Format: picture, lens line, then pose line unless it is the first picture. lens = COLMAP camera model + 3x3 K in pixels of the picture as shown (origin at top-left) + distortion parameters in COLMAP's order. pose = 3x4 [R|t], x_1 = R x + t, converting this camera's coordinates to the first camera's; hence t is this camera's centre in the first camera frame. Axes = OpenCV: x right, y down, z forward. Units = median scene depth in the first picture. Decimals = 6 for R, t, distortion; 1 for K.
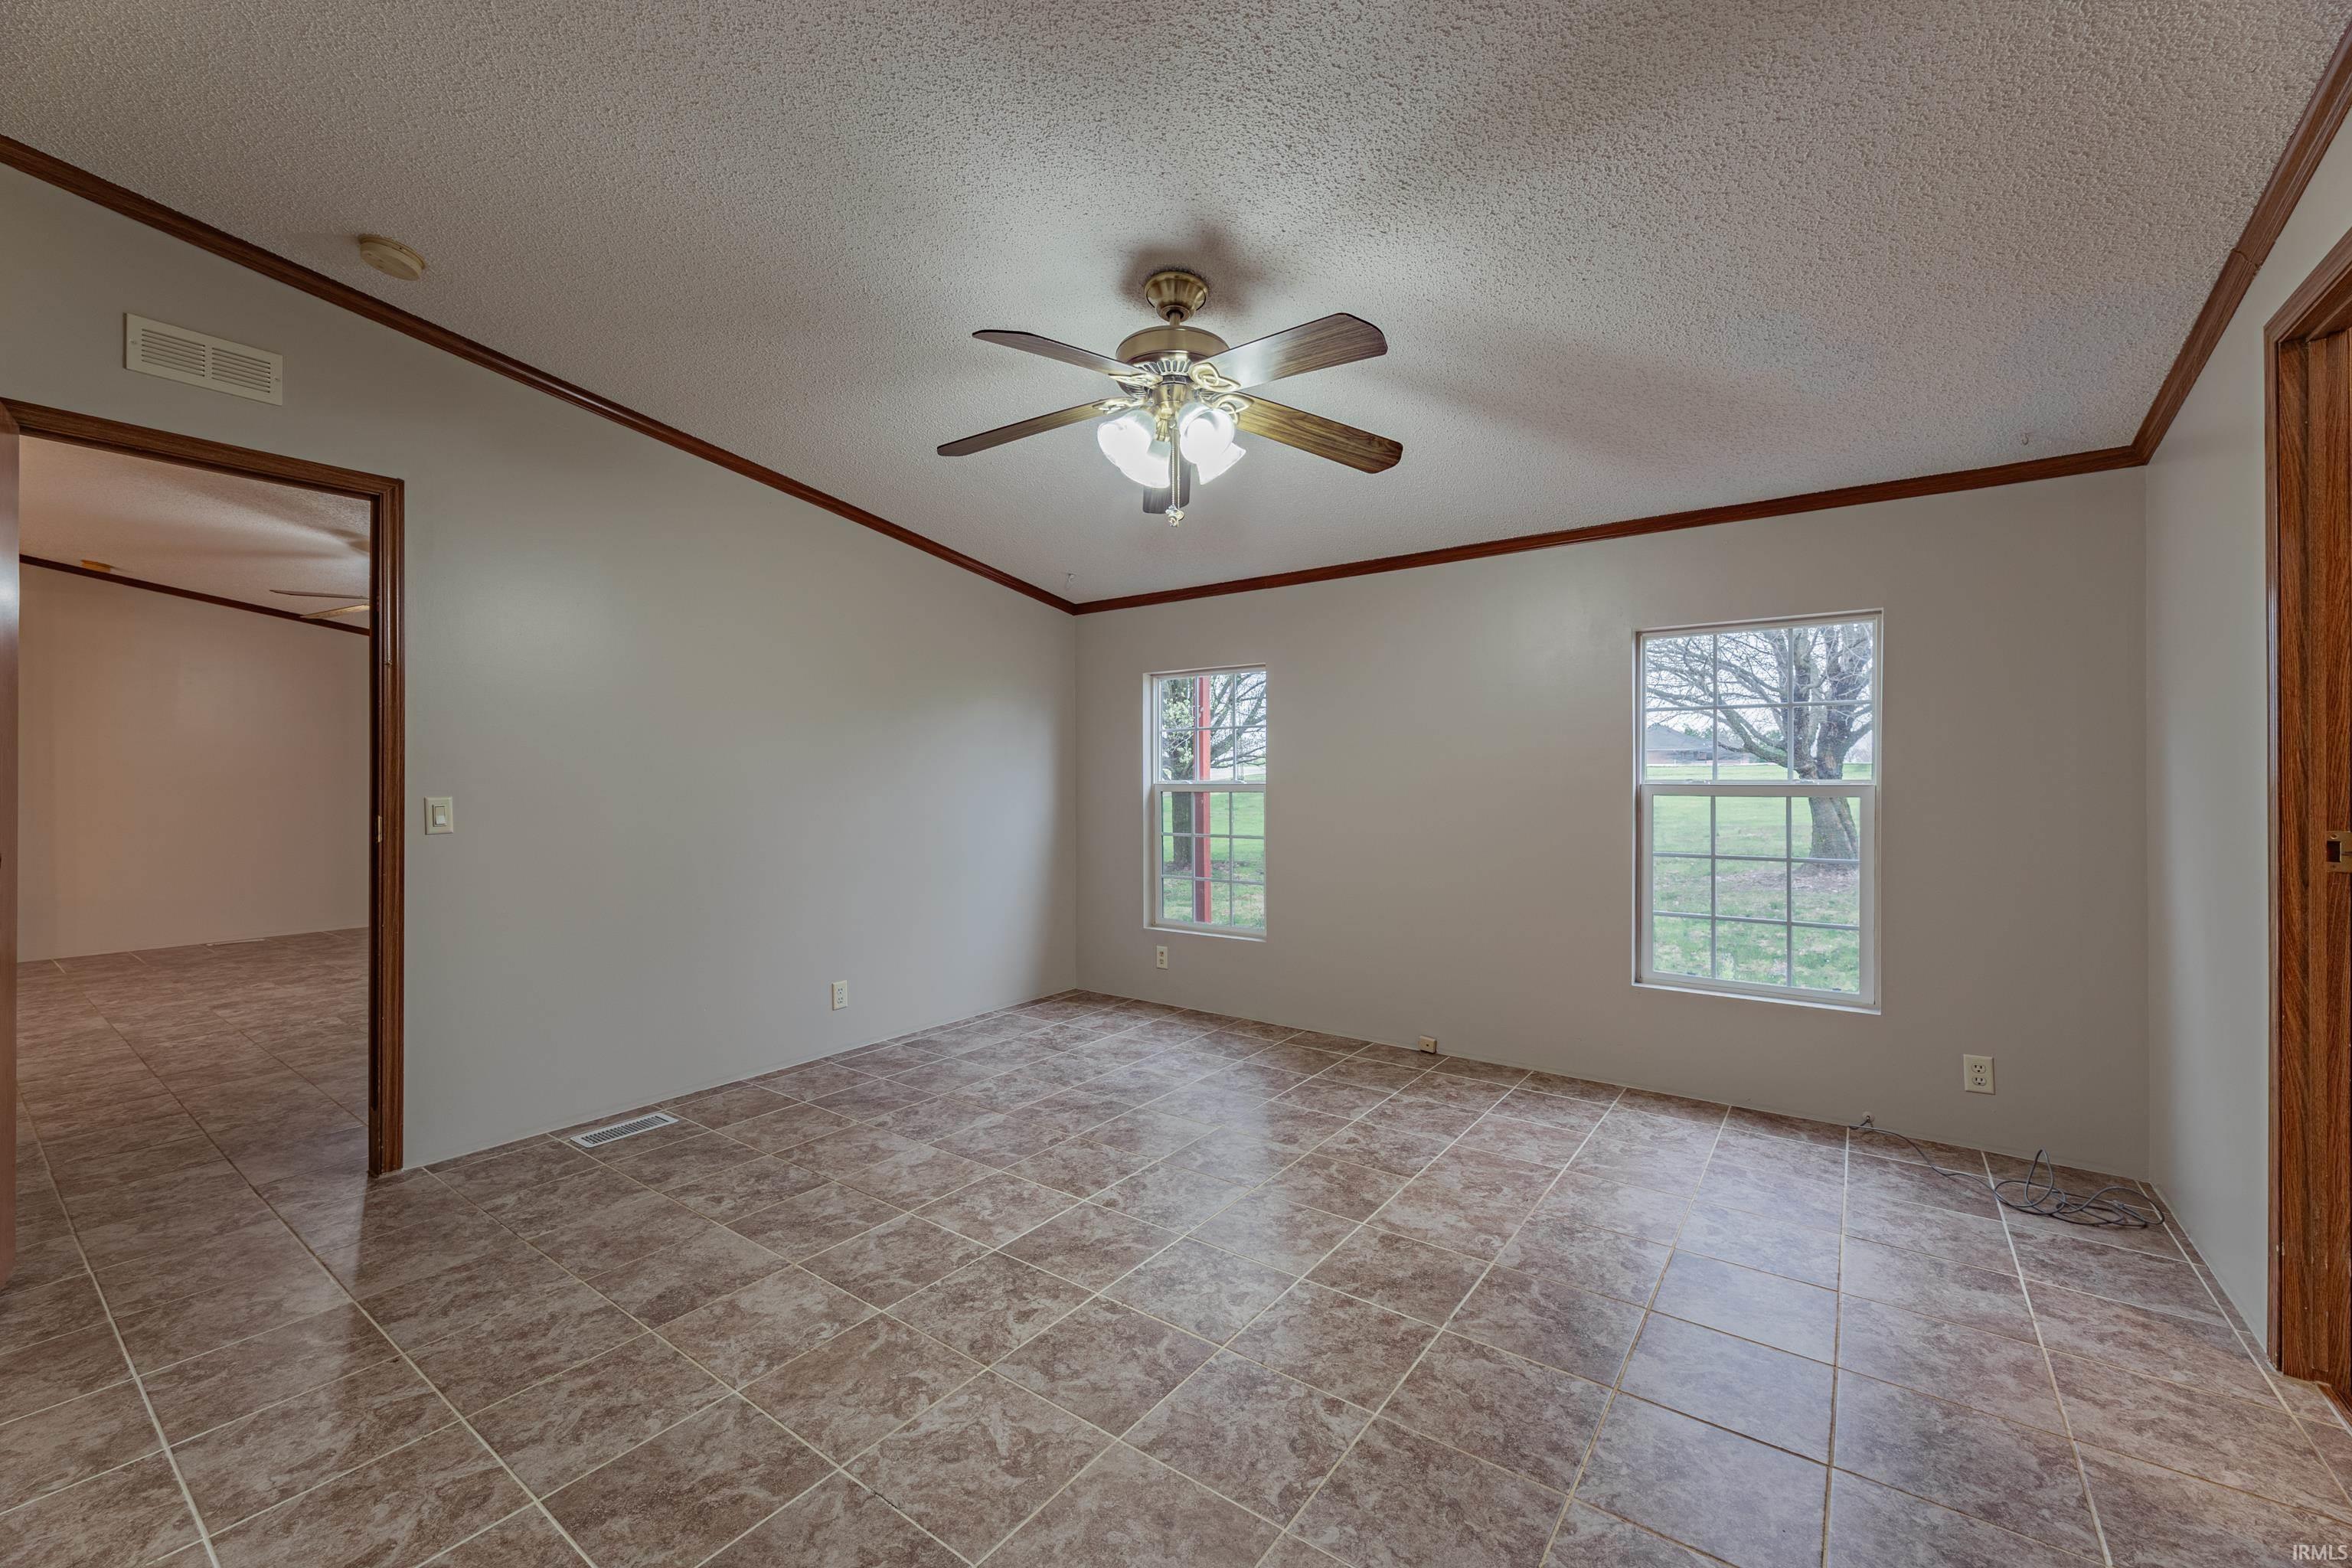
lens RADIAL K [[945.3, 0, 1163.7], [0, 945.3, 780.7], [0, 0, 1]] dist [0.004396, -0.001354]
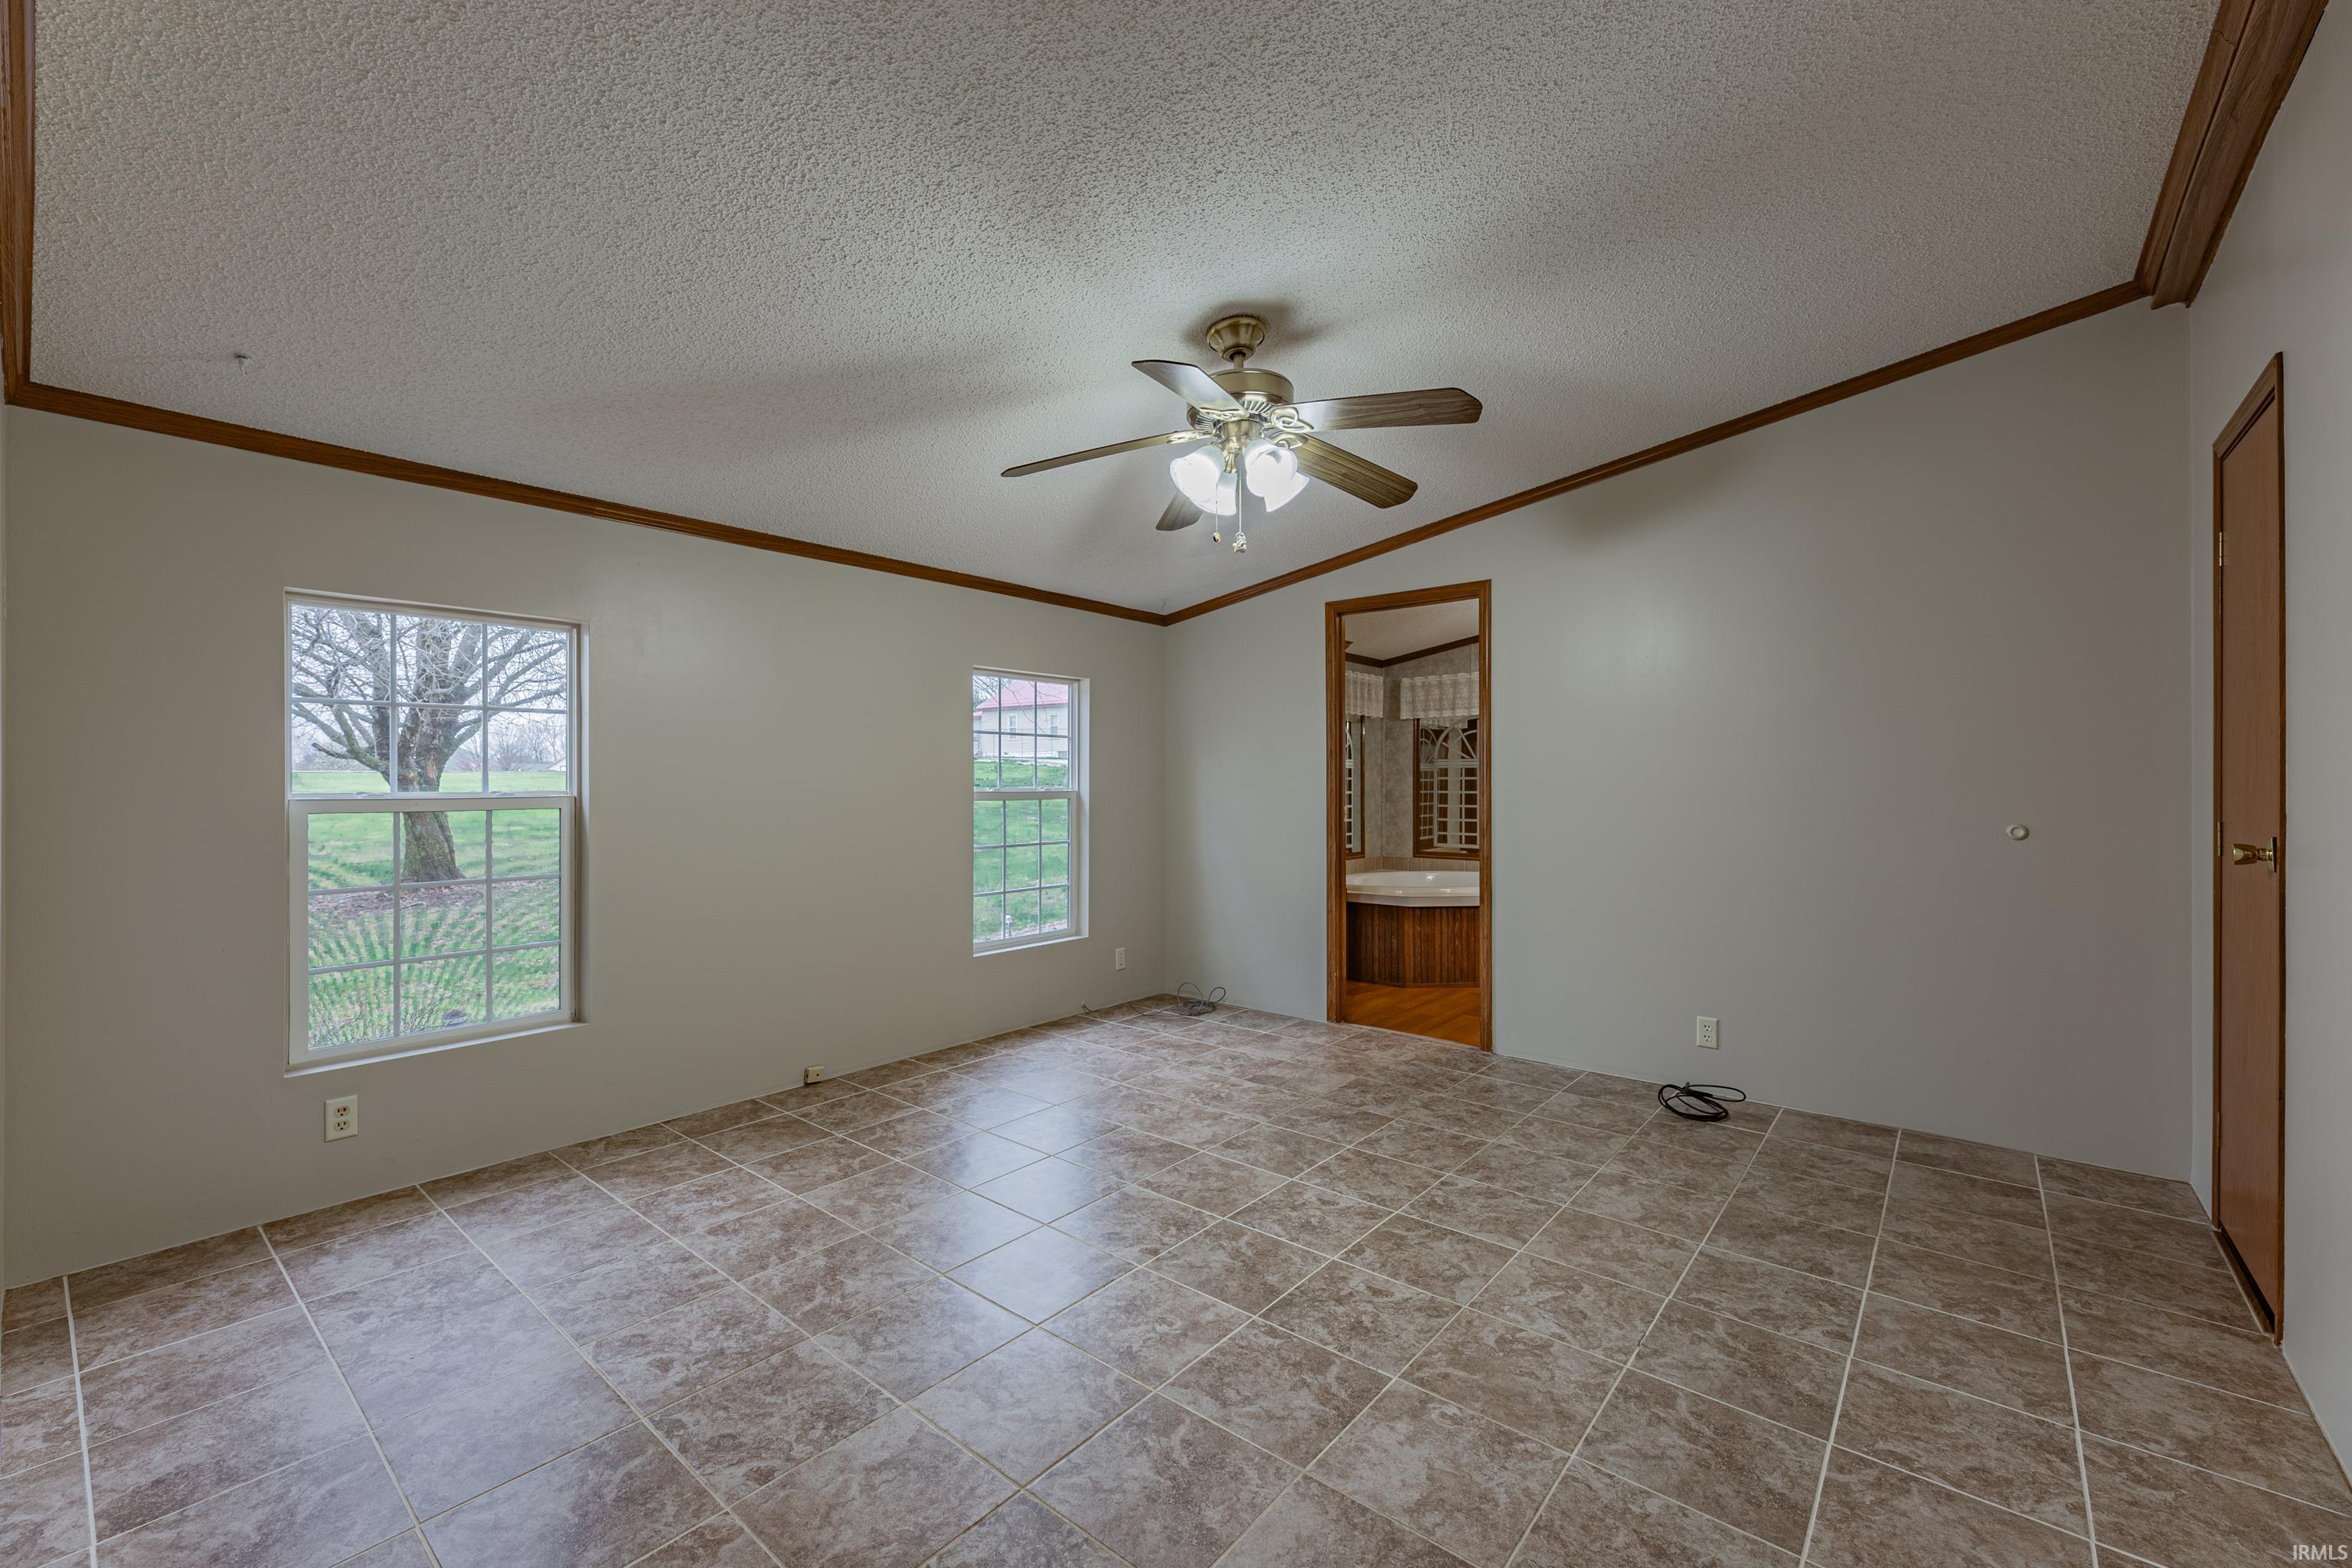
lens RADIAL K [[945.3, 0, 1162.2], [0, 945.3, 782.8], [0, 0, 1]] dist [0.004396, -0.001354]
pose [[0.069457, 0.003269, 0.997580, -0.957706], [0.005359, 0.999979, -0.003650, -0.003491], [-0.997571, 0.005600, 0.069438, 0.911320]]
